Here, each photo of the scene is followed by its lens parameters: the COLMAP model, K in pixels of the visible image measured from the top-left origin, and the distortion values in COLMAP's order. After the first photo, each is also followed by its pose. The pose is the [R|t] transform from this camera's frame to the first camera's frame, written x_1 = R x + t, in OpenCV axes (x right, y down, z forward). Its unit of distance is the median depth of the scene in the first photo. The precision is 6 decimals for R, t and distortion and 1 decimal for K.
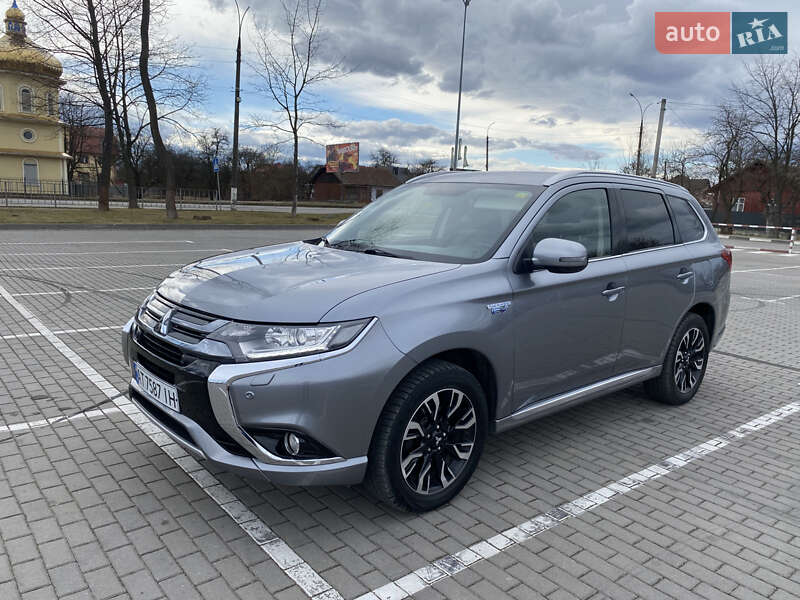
lens RADIAL K [[613.9, 0, 393.9], [0, 613.9, 297.8], [0, 0, 1]] dist [0.021755, -0.023006]
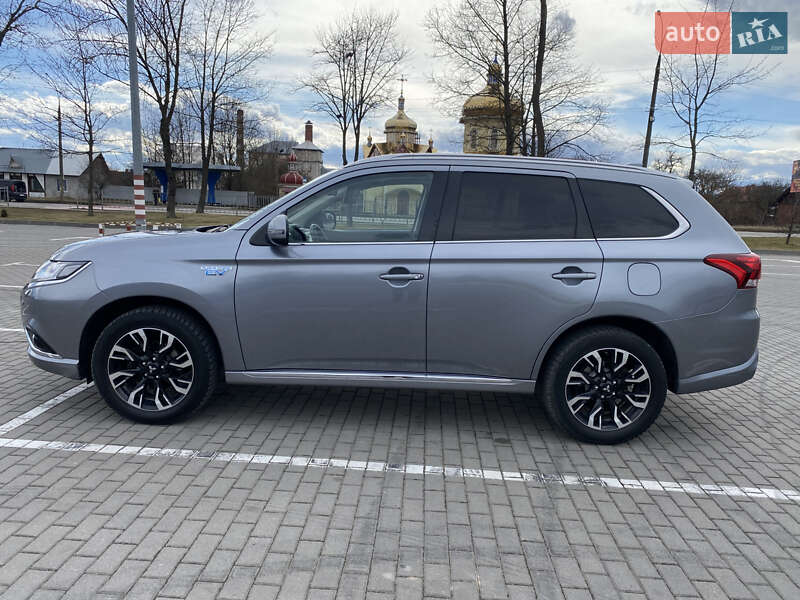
lens RADIAL K [[612.2, 0, 404.0], [0, 612.2, 295.8], [0, 0, 1]] dist [0.025977, -0.028226]
pose [[0.745624, 0.087938, -0.660539, 1.217915], [-0.118092, 0.993002, -0.001105, 0.021969], [0.655820, 0.078829, 0.750791, 0.364146]]
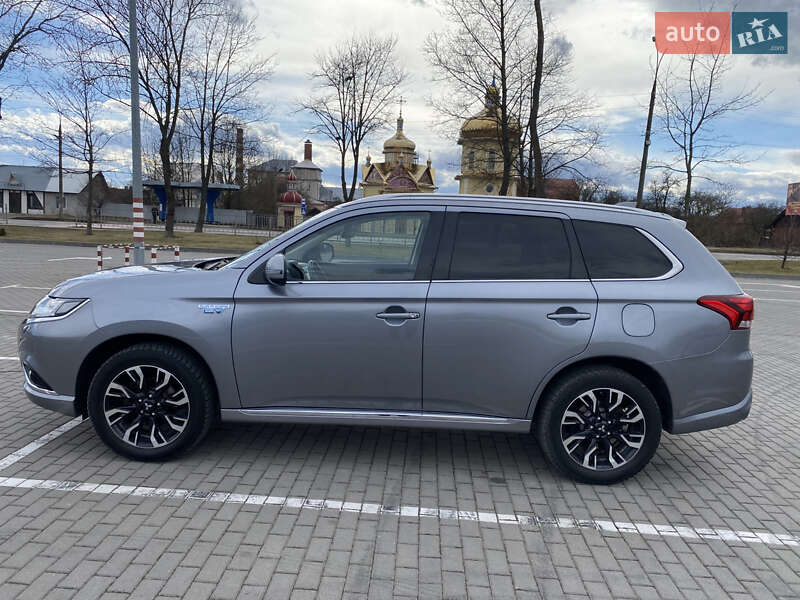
lens RADIAL K [[612.2, 0, 404.0], [0, 612.2, 295.8], [0, 0, 1]] dist [0.025977, -0.028226]
pose [[0.747743, 0.073746, -0.659880, 1.222138], [-0.124512, 0.991757, -0.030256, -0.019259], [0.652209, 0.104787, 0.750762, 0.355315]]
